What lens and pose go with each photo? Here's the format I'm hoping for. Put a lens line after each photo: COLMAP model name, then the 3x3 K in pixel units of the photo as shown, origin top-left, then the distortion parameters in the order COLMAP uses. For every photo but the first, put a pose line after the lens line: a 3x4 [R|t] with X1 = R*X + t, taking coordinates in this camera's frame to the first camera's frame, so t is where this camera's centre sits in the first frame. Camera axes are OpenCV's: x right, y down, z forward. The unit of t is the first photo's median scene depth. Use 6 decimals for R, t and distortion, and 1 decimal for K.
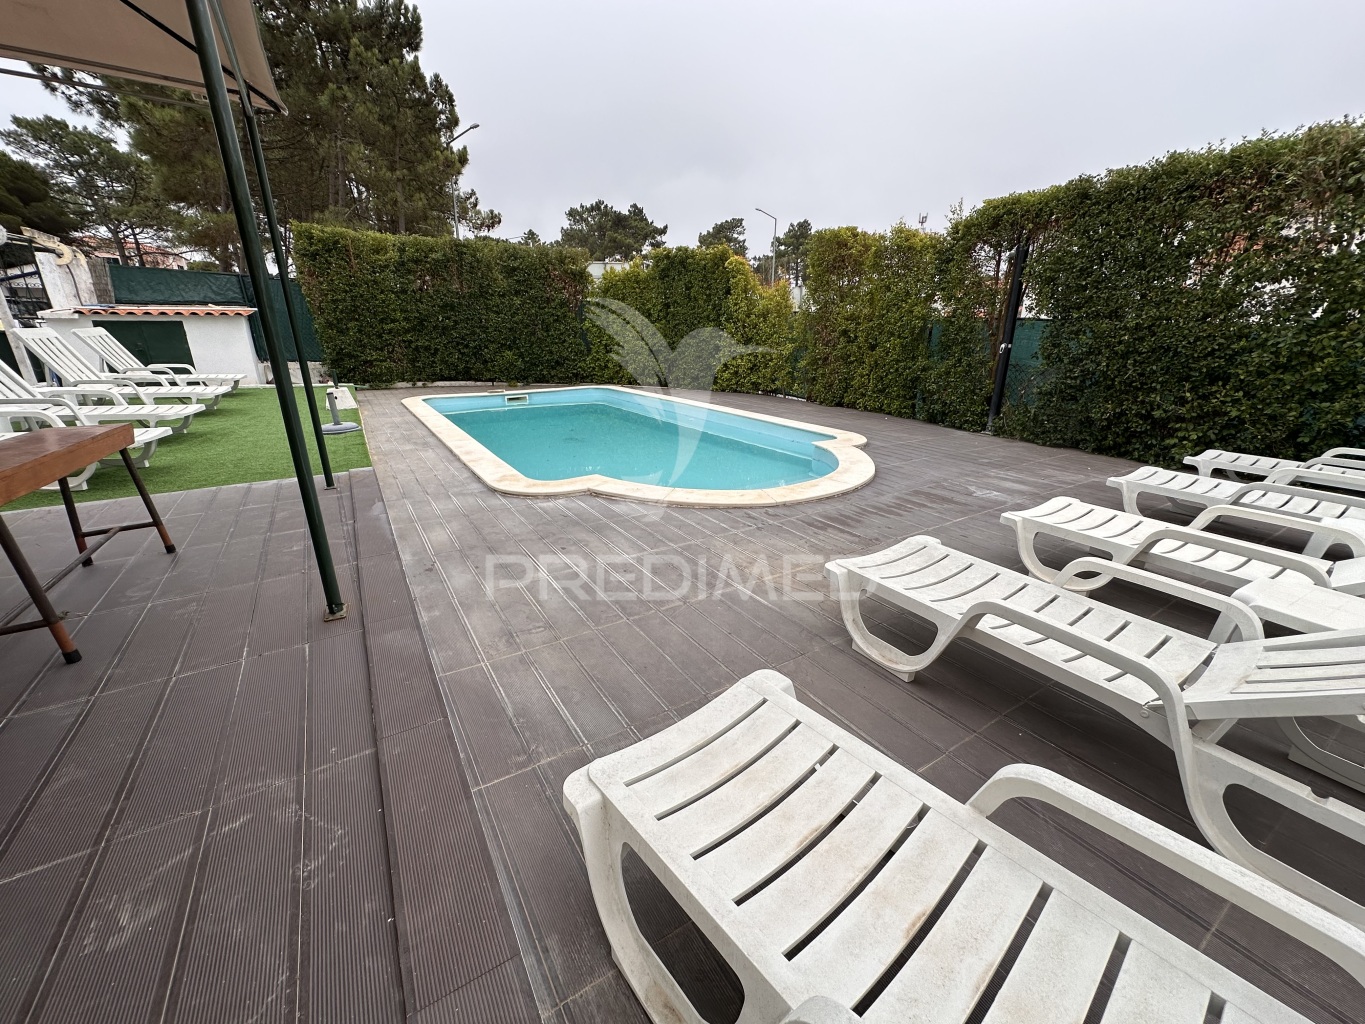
lens RADIAL K [[542.8, 0, 684.1], [0, 542.8, 512.8], [0, 0, 1]] dist [-0.002324, 0.000256]
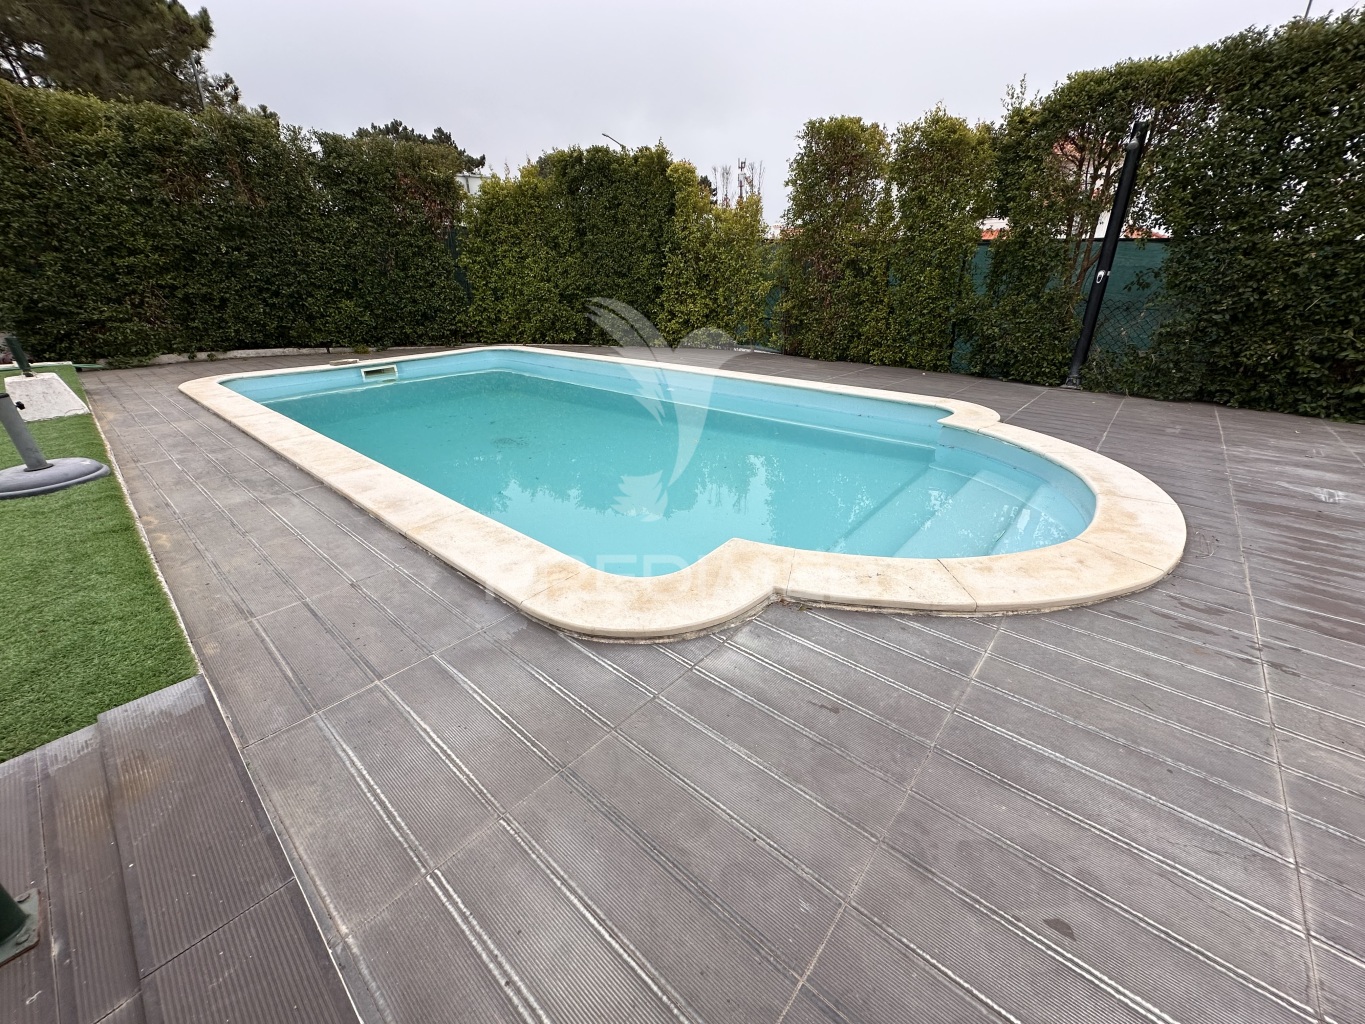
lens RADIAL K [[542.8, 0, 681.2], [0, 542.8, 511.2], [0, 0, 1]] dist [-0.002324, 0.000256]
pose [[0.958557, -0.120696, 0.258073, -0.156292], [0.100049, 0.990744, 0.091742, -0.068396], [-0.266757, -0.062120, 0.961760, 0.263832]]
